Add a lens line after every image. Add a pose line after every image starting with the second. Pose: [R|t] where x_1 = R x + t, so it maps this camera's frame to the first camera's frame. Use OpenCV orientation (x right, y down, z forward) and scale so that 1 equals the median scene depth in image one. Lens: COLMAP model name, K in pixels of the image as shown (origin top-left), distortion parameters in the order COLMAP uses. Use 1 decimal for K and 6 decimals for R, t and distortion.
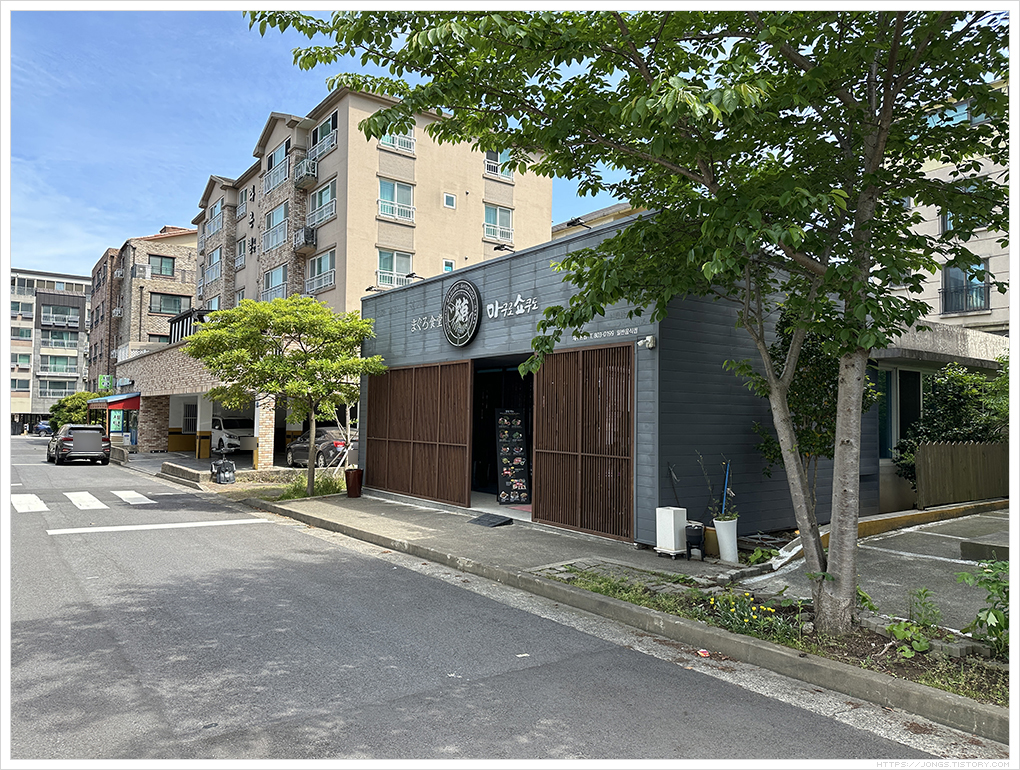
lens RADIAL K [[738.6, 0, 513.2], [0, 738.6, 383.1], [0, 0, 1]] dist [-0.006996, -0.020456]
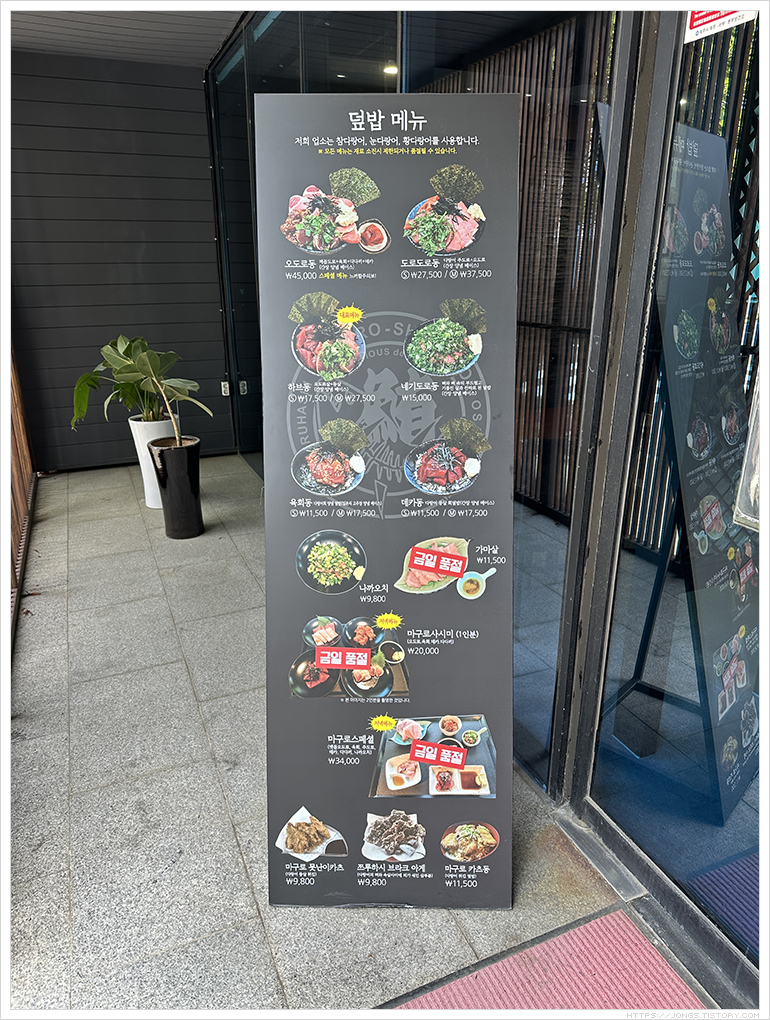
lens RADIAL K [[738.6, 0, 384.5], [0, 738.6, 512.2], [0, 0, 1]] dist [-0.006996, -0.020456]
pose [[0.969105, 0.069447, -0.236668, 0.026892], [0.025049, 0.926869, 0.374548, 0.053629], [0.245372, -0.368905, 0.896494, 0.924876]]
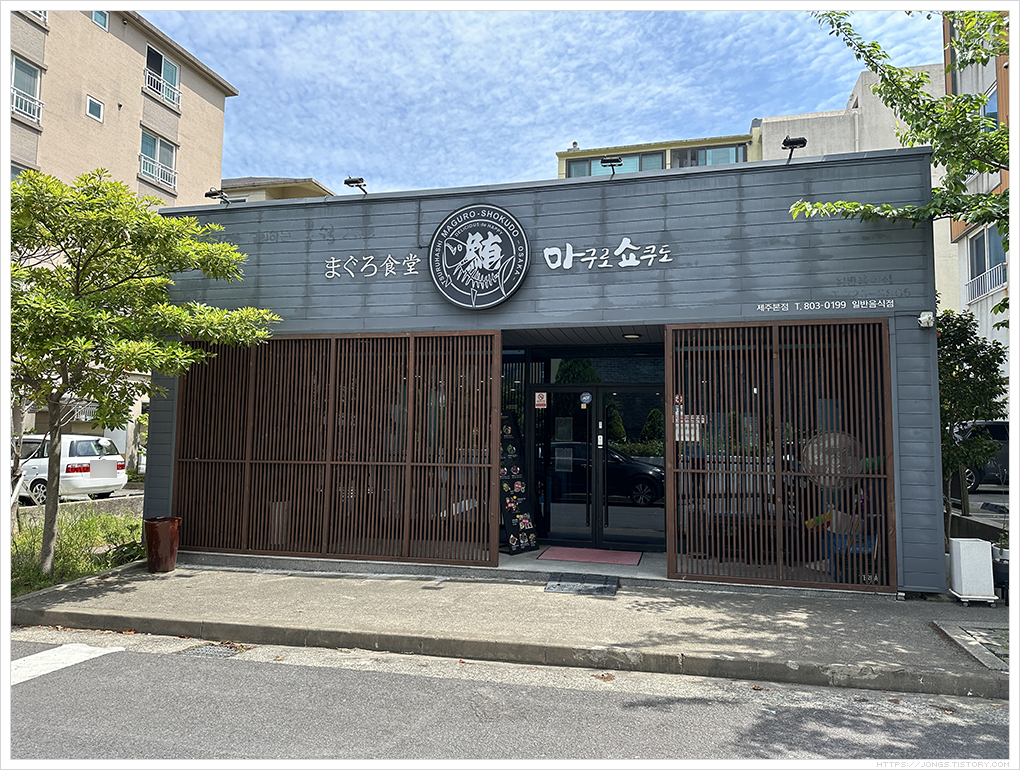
lens RADIAL K [[738.6, 0, 510.1], [0, 738.6, 382.5], [0, 0, 1]] dist [-0.006996, -0.020456]
pose [[0.776417, 0.044773, 0.628628, -0.444199], [-0.032014, 0.998987, -0.031610, 0.032401], [-0.629406, 0.004417, 0.777064, 0.495275]]
